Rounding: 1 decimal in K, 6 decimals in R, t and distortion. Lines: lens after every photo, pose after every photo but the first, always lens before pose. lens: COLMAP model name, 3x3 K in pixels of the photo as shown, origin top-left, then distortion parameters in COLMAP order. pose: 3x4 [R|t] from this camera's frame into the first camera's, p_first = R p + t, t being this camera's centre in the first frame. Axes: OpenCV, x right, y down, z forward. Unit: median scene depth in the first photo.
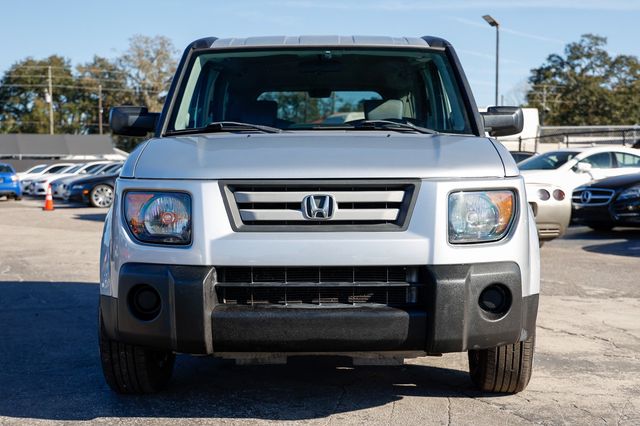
lens RADIAL K [[891.6, 0, 311.0], [0, 891.6, 226.2], [0, 0, 1]] dist [0.107298, 0.000000]
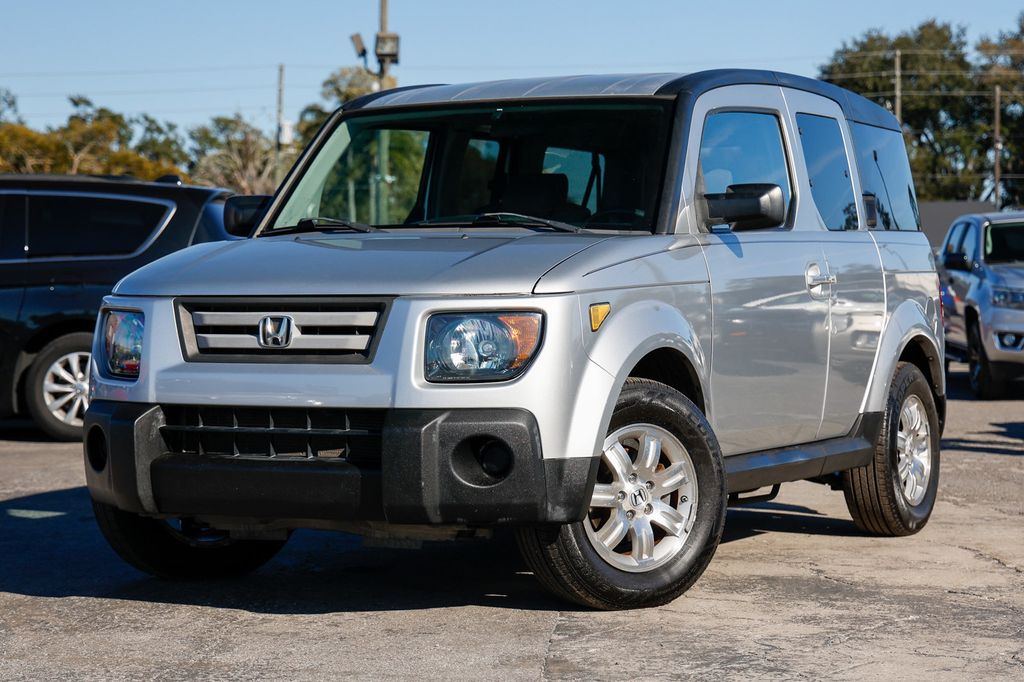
lens RADIAL K [[2055.5, 0, 521.1], [0, 2055.5, 344.7], [0, 0, 1]] dist [0.332468, 0.000000]
pose [[0.897605, 0.011398, -0.440653, 0.955320], [-0.025839, 0.999307, -0.026787, 0.031616], [0.440043, 0.035430, 0.897278, -0.505639]]
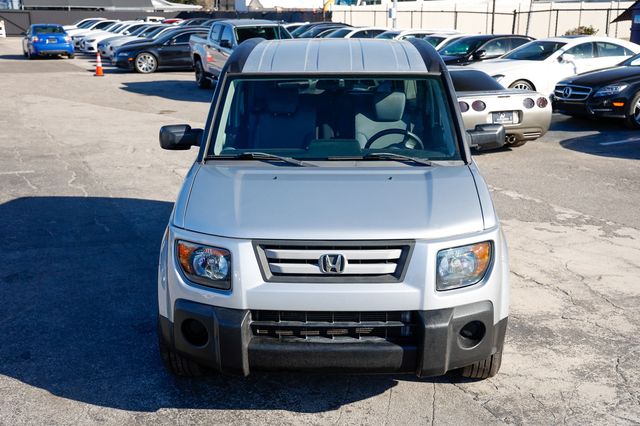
lens RADIAL K [[769.8, 0, 317.7], [0, 769.8, 211.1], [0, 0, 1]] dist [0.105850, 0.000000]
pose [[0.999913, 0.004412, -0.012423, 0.001021], [-0.002131, 0.984037, 0.177952, -0.272954], [0.013010, -0.177910, 0.983961, -0.046834]]
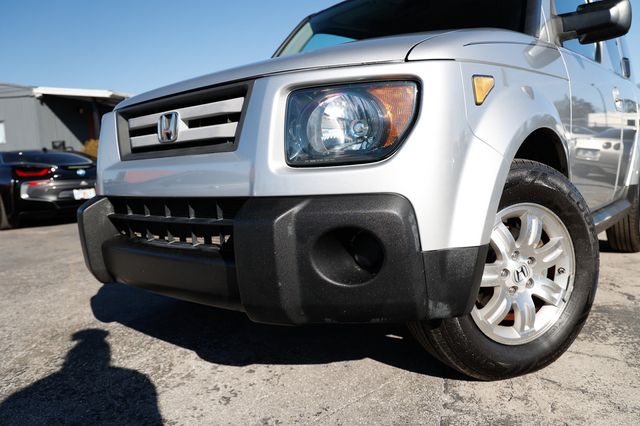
lens RADIAL K [[488.8, 0, 320.8], [0, 488.8, 213.0], [0, 0, 1]] dist [-0.047188, 0.028182]
pose [[0.772719, 0.031803, -0.633952, 0.395900], [0.005631, 0.998361, 0.056948, 0.032729], [0.634724, -0.047574, 0.771273, 0.699953]]
